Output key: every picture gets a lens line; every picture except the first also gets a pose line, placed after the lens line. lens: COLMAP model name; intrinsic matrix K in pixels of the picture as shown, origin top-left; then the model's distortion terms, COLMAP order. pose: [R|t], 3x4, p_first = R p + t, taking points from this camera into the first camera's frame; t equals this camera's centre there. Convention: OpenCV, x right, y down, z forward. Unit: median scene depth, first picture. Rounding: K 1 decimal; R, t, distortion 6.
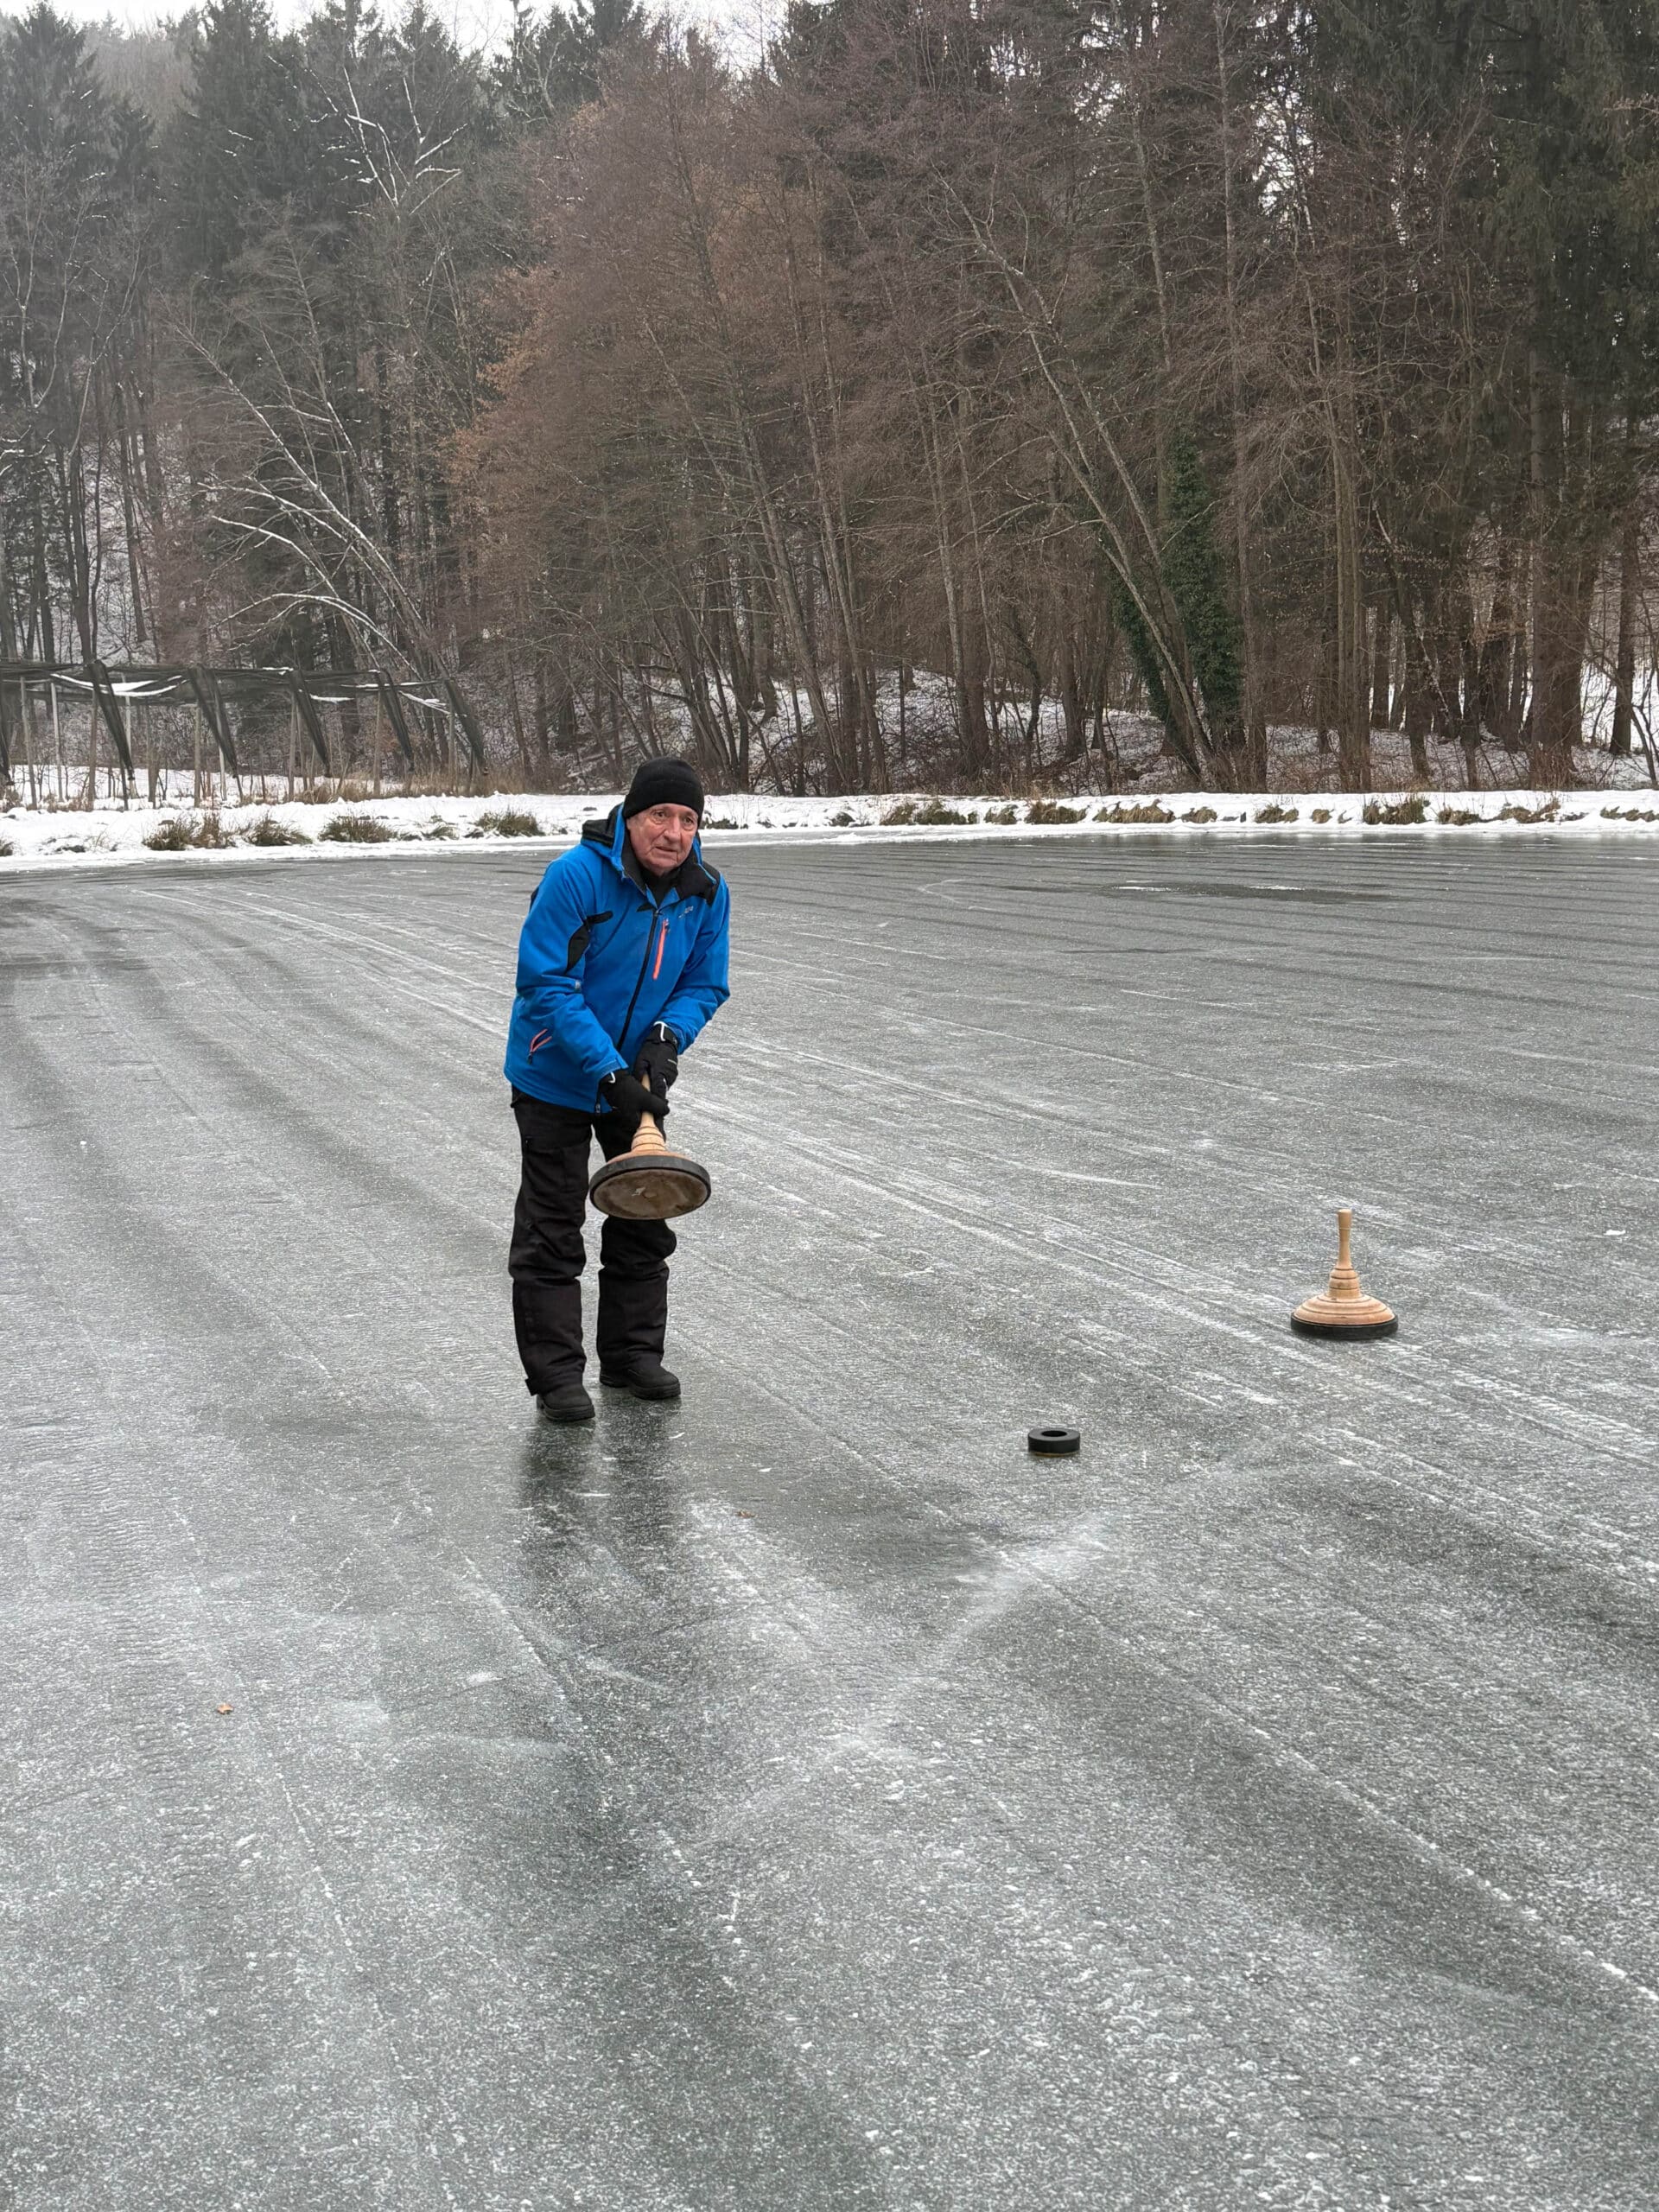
lens RADIAL K [[2649.2, 0, 833.5], [0, 2649.2, 1099.8], [0, 0, 1]] dist [0.245119, 0.000000]
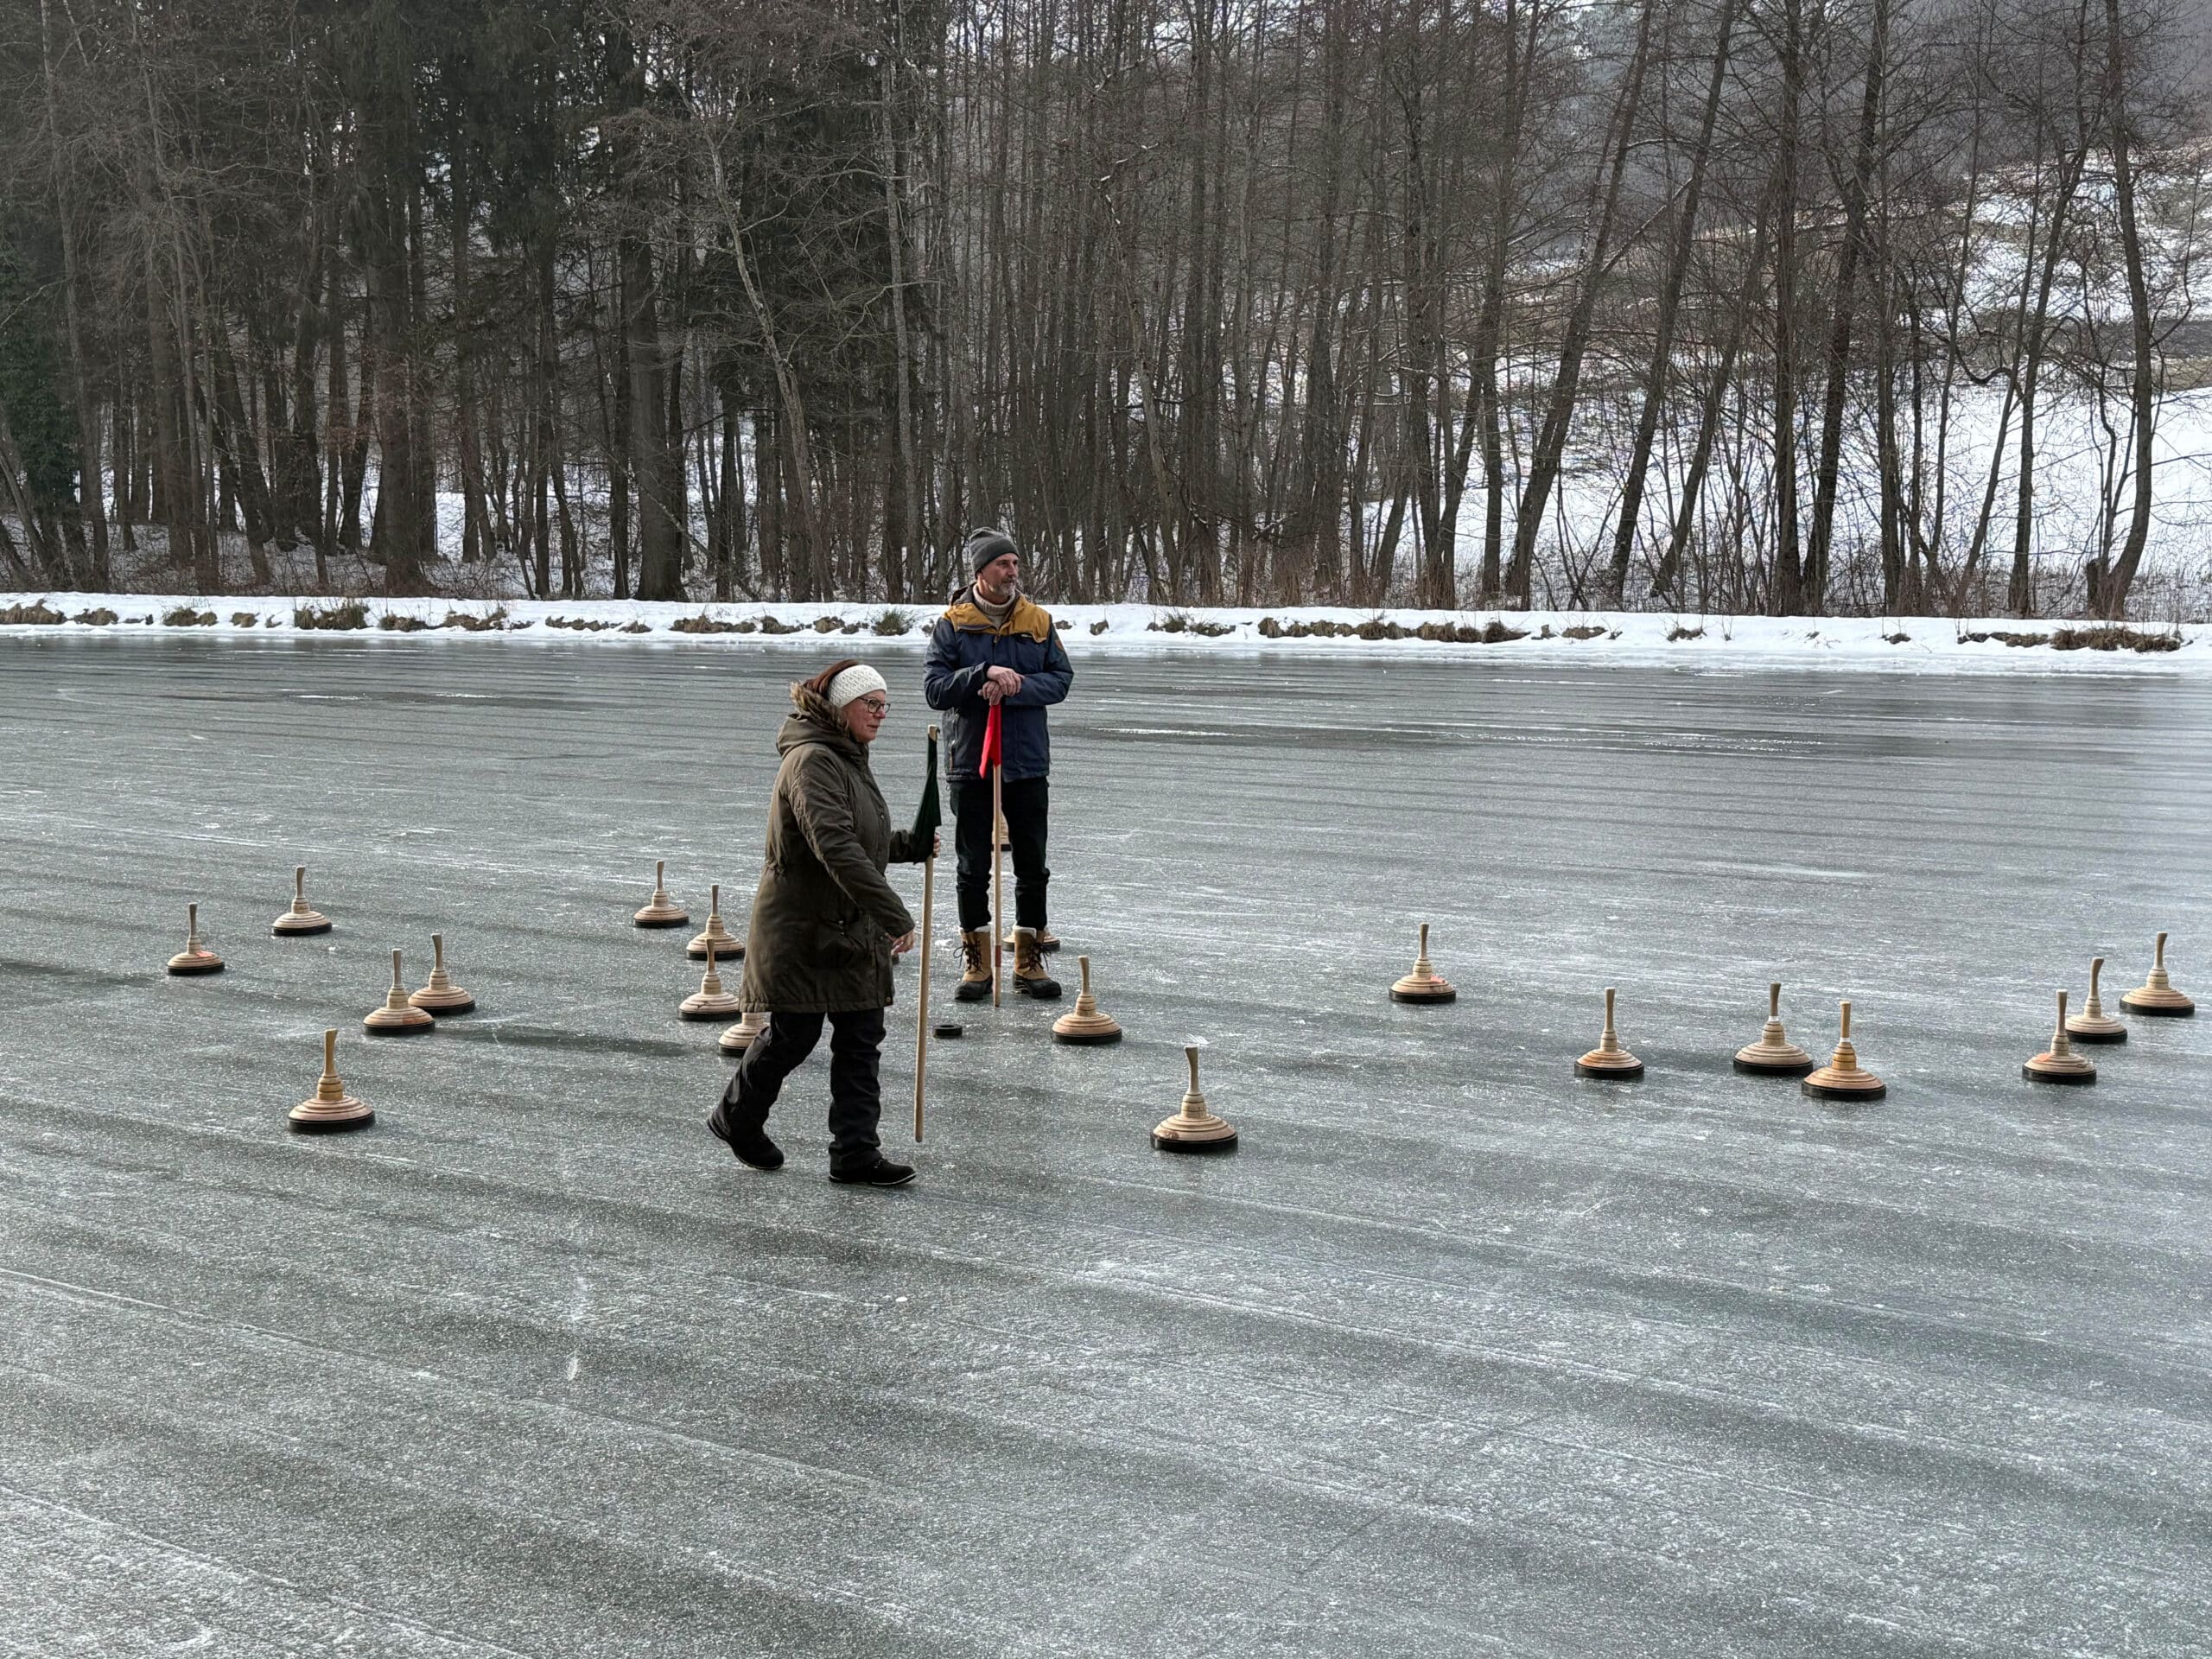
lens RADIAL K [[2831.8, 0, 1105.2], [0, 2831.8, 832.2], [0, 0, 1]] dist [-0.012369, 0.000000]
pose [[0.799202, -0.037897, 0.599867, -0.170042], [0.056085, 0.998358, -0.011650, -0.001497], [-0.598440, 0.042955, 0.800015, 0.014019]]
